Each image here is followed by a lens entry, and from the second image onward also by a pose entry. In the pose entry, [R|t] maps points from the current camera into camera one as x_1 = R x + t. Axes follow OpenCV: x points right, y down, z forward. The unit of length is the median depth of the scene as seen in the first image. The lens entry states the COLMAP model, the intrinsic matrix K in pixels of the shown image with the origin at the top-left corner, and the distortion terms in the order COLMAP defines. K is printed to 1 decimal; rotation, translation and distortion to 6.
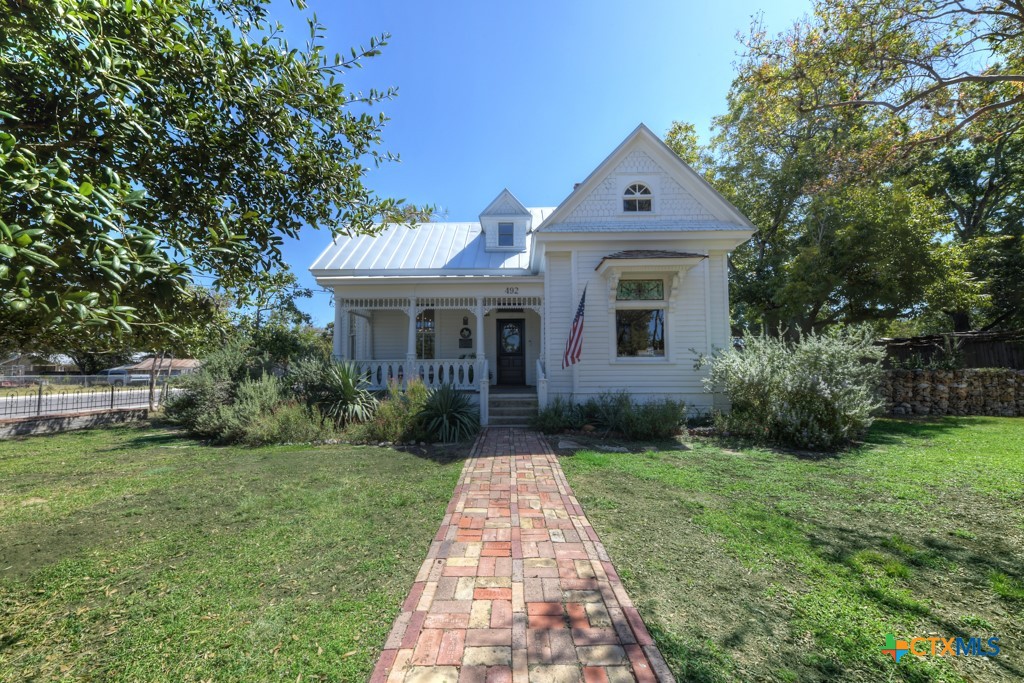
lens RADIAL K [[350.3, 0, 512.0], [0, 350.3, 341.5], [0, 0, 1]] dist [-0.000048, 0.000006]
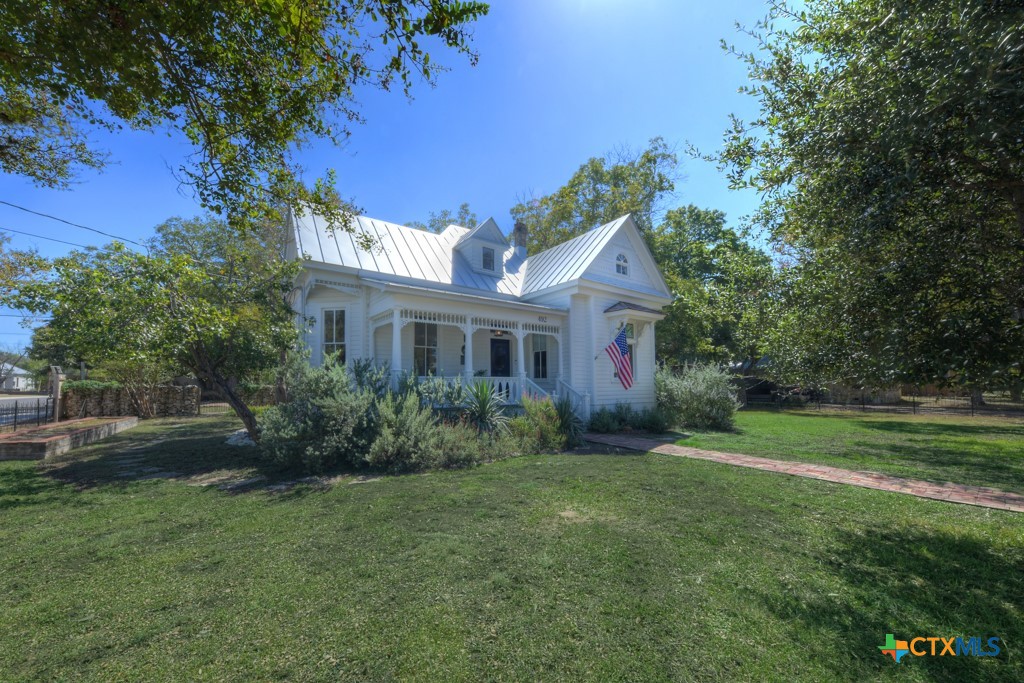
lens RADIAL K [[350.3, 0, 512.0], [0, 350.3, 341.5], [0, 0, 1]] dist [-0.000048, 0.000006]
pose [[0.820692, 0.071769, 0.566845, -0.777998], [-0.049838, 0.997290, -0.054112, -0.001184], [-0.569193, 0.016159, 0.822045, 0.097928]]
